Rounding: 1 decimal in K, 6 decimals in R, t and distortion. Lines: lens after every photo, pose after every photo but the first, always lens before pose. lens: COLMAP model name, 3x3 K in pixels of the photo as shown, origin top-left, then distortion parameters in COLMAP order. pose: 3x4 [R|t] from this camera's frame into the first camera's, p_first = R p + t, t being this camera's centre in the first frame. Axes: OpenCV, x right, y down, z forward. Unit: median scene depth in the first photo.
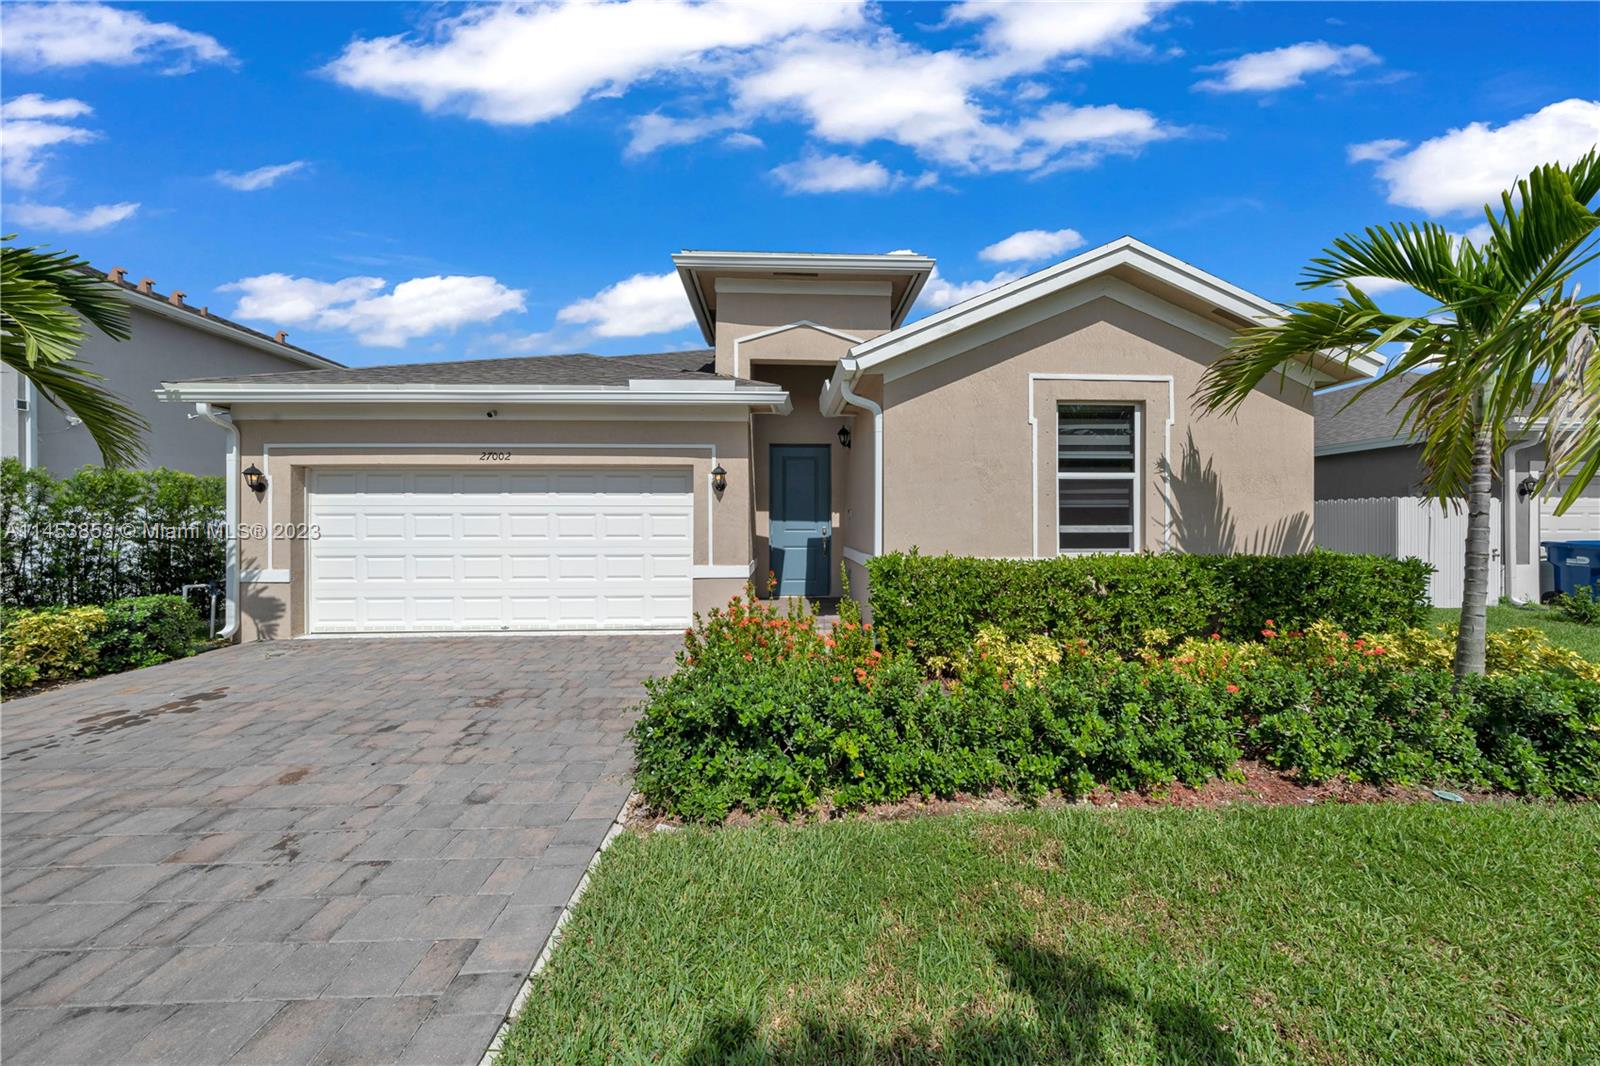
lens RADIAL K [[539.4, 0, 815.8], [0, 539.4, 528.7], [0, 0, 1]] dist [-0.005336, 0.000150]
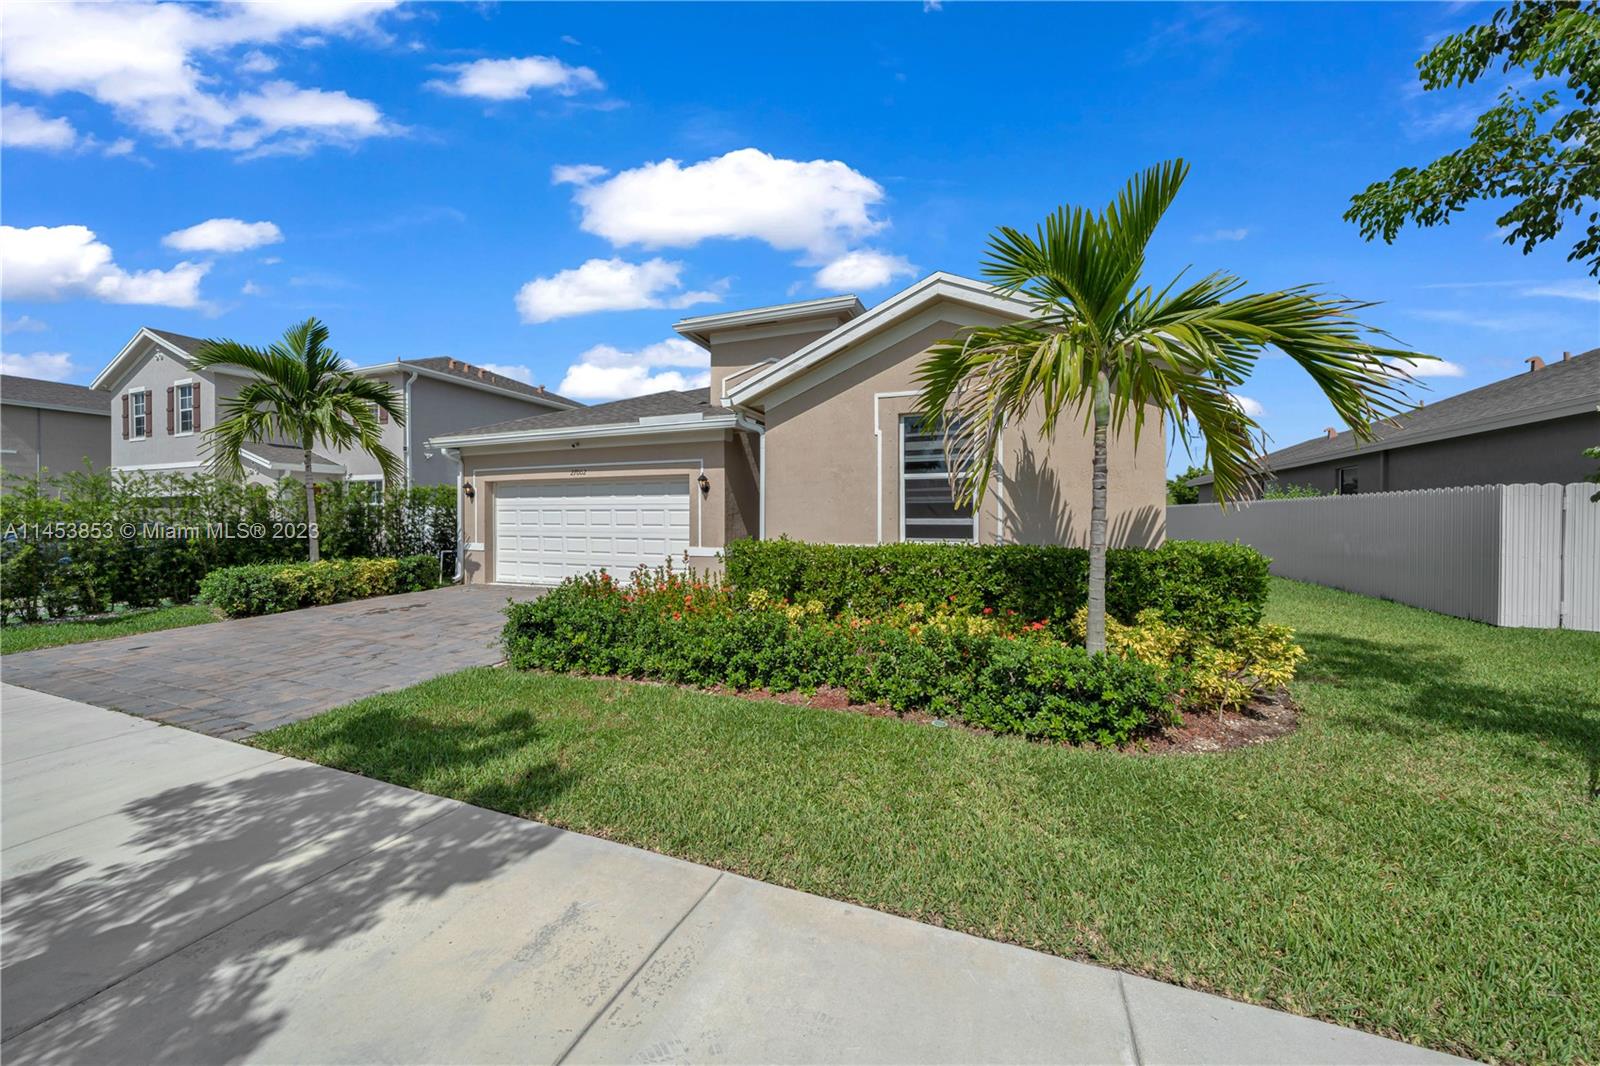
lens RADIAL K [[539.4, 0, 812.5], [0, 539.4, 523.1], [0, 0, 1]] dist [-0.005336, 0.000150]
pose [[0.919313, 0.006385, -0.393475, 0.715495], [-0.006327, 0.999979, 0.001444, 0.003928], [0.393476, 0.001162, 0.919334, -0.166043]]
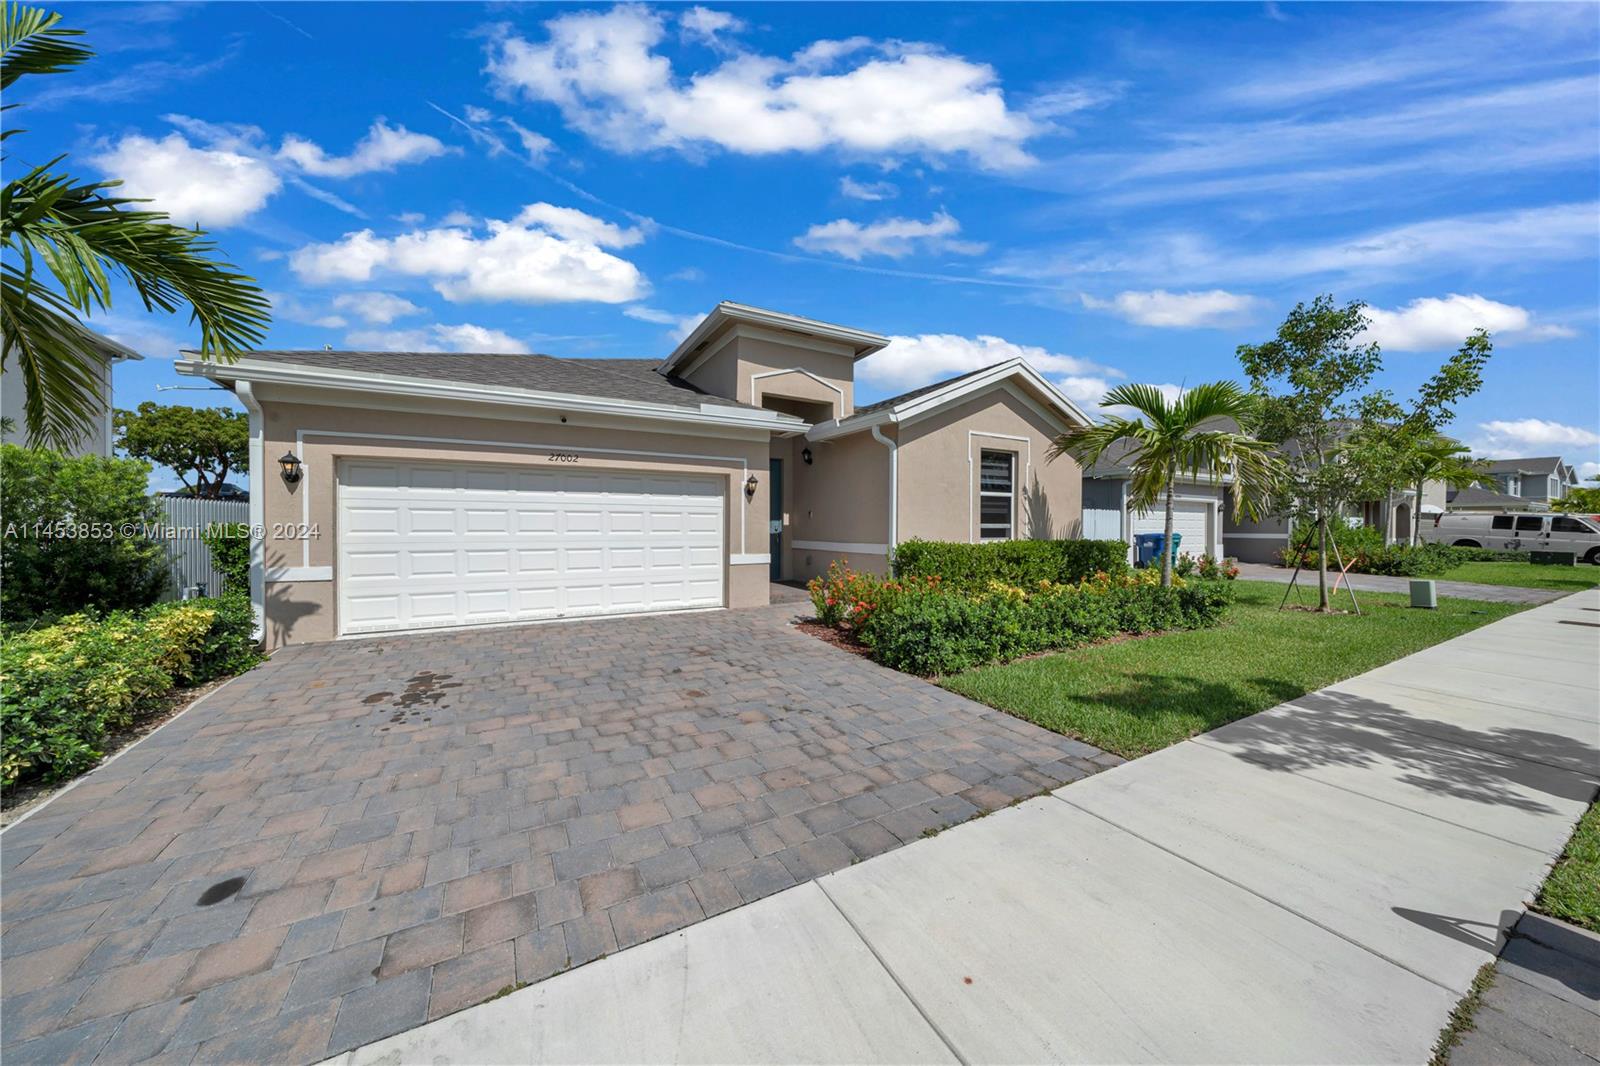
lens RADIAL K [[539.4, 0, 801.6], [0, 539.4, 532.5], [0, 0, 1]] dist [-0.005336, 0.000150]
pose [[0.896711, -0.001299, 0.442615, -0.748664], [-0.001951, 0.999974, 0.006888, 0.010335], [-0.442613, -0.007040, 0.896685, -0.232275]]
